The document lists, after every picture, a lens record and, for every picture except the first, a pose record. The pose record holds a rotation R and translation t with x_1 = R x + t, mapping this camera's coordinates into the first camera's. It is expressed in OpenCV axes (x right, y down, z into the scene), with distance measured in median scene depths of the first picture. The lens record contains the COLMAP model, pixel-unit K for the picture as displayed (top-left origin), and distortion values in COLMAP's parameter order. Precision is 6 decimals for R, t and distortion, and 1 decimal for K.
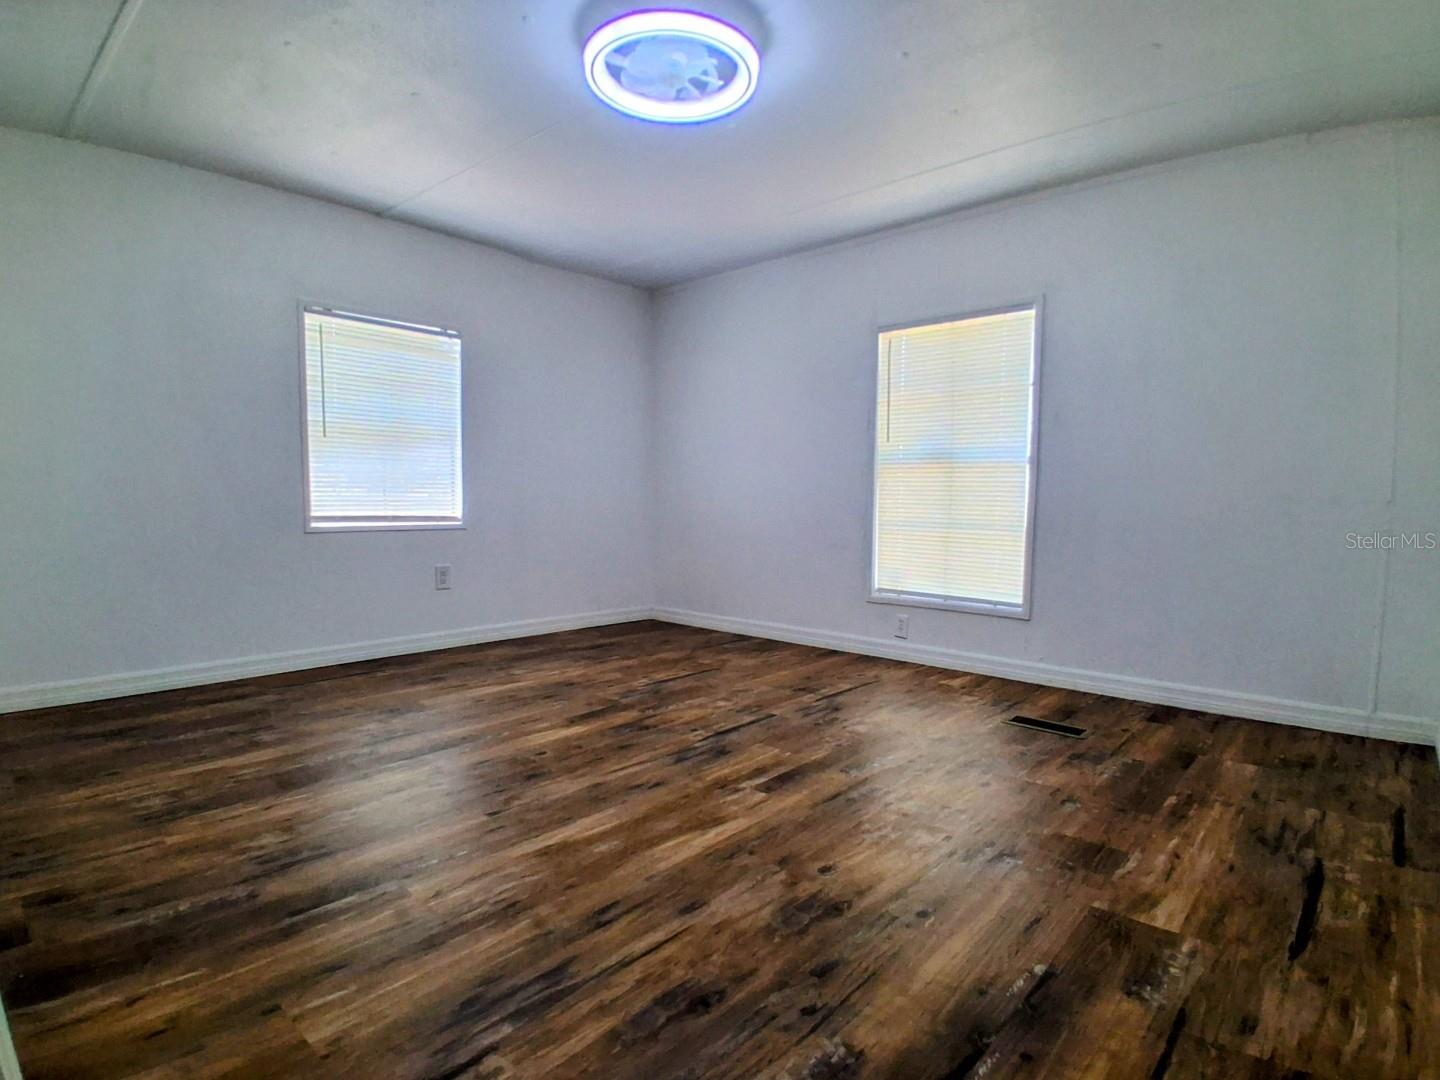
lens RADIAL K [[725.5, 0, 713.7], [0, 725.5, 556.4], [0, 0, 1]] dist [-0.000435, -0.042504]
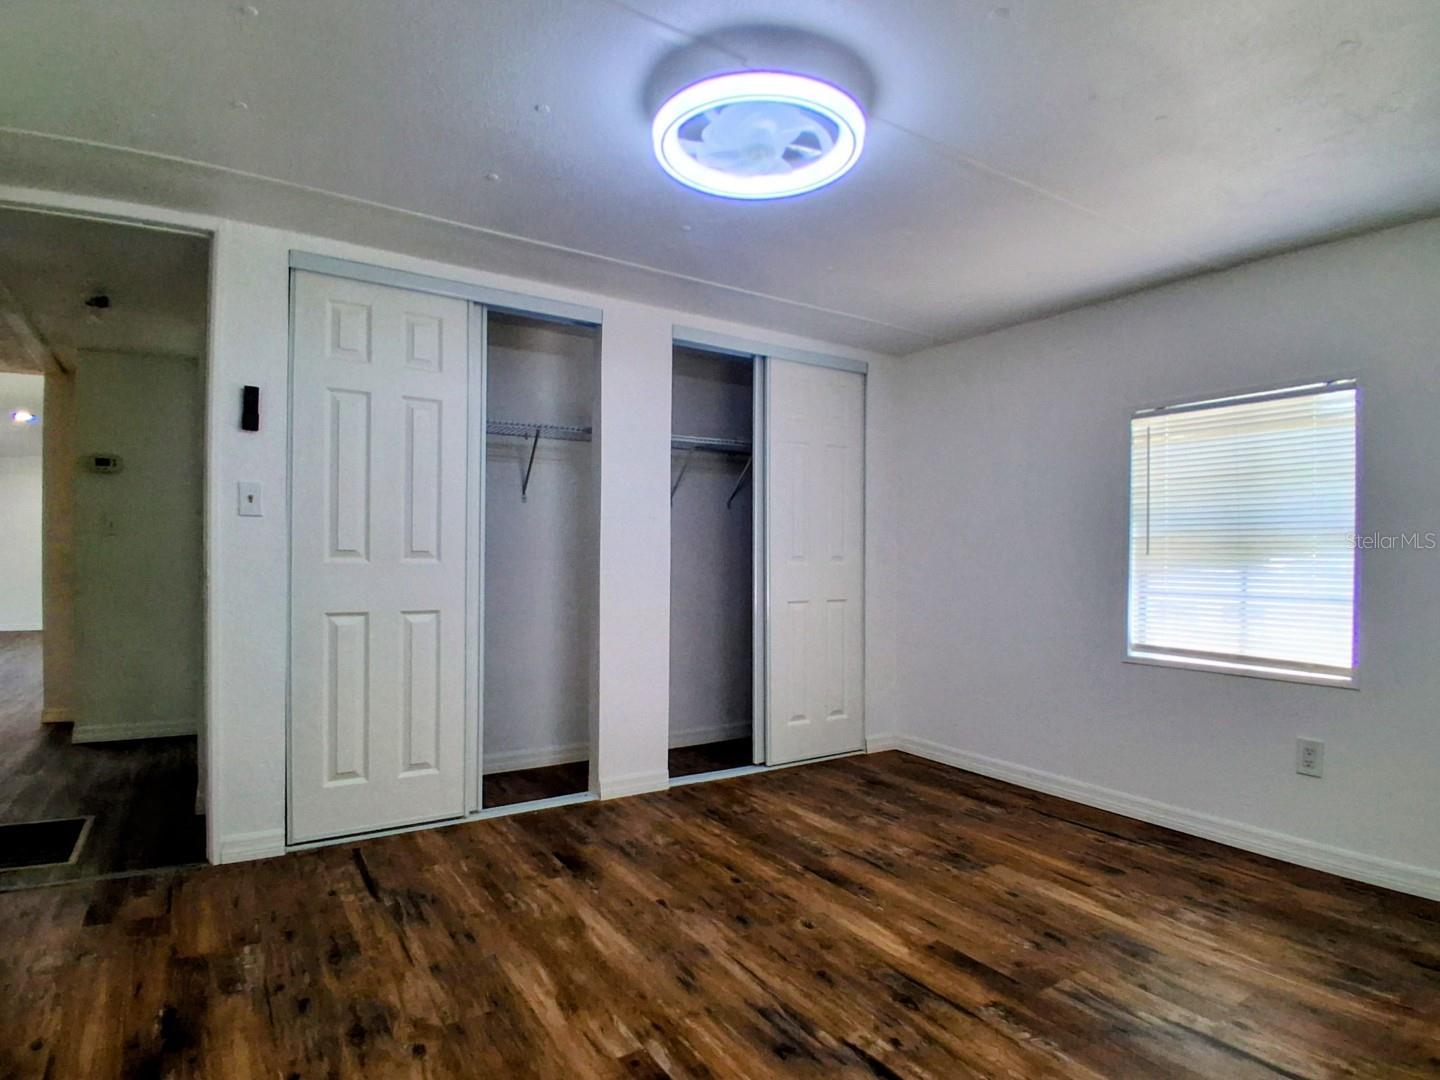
lens RADIAL K [[776.3, 0, 724.7], [0, 776.3, 547.5], [0, 0, 1]] dist [0.005123, -0.053694]
pose [[-0.246367, -0.026551, -0.968813, 0.716374], [-0.100369, 0.994949, -0.001743, -0.177317], [0.963965, 0.096809, -0.247788, 1.082579]]
